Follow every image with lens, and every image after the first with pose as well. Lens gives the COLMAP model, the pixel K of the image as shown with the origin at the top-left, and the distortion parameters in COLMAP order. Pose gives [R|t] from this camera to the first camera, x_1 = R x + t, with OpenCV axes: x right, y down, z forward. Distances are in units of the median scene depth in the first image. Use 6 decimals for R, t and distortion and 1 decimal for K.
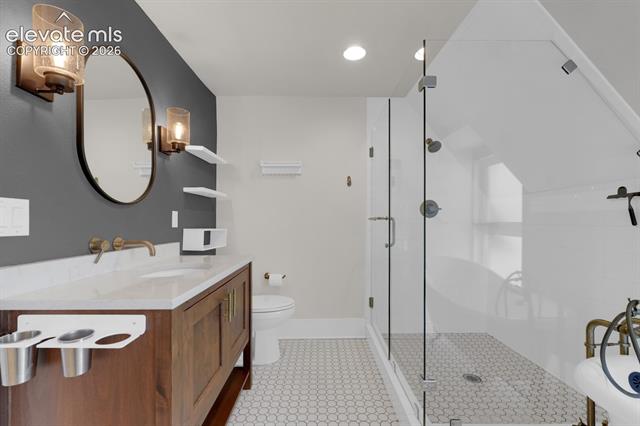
lens RADIAL K [[274.3, 0, 318.2], [0, 274.3, 218.3], [0, 0, 1]] dist [-0.001279, 0.000078]
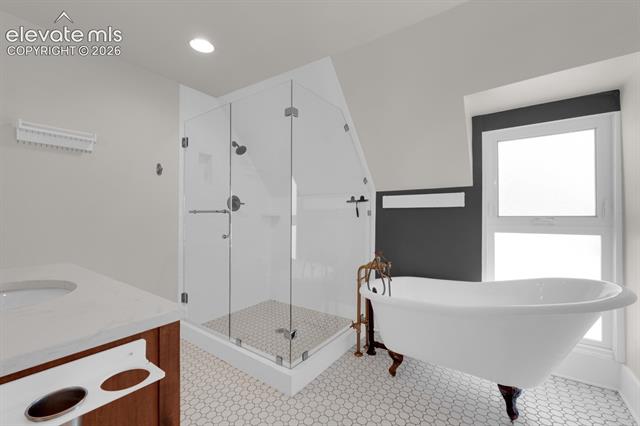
lens RADIAL K [[274.3, 0, 314.6], [0, 274.3, 212.5], [0, 0, 1]] dist [-0.001279, 0.000078]
pose [[0.589455, 0.008089, 0.807761, -0.509618], [-0.012821, 0.999918, -0.000658, -0.000550], [-0.807699, -0.009968, 0.589510, 0.091704]]
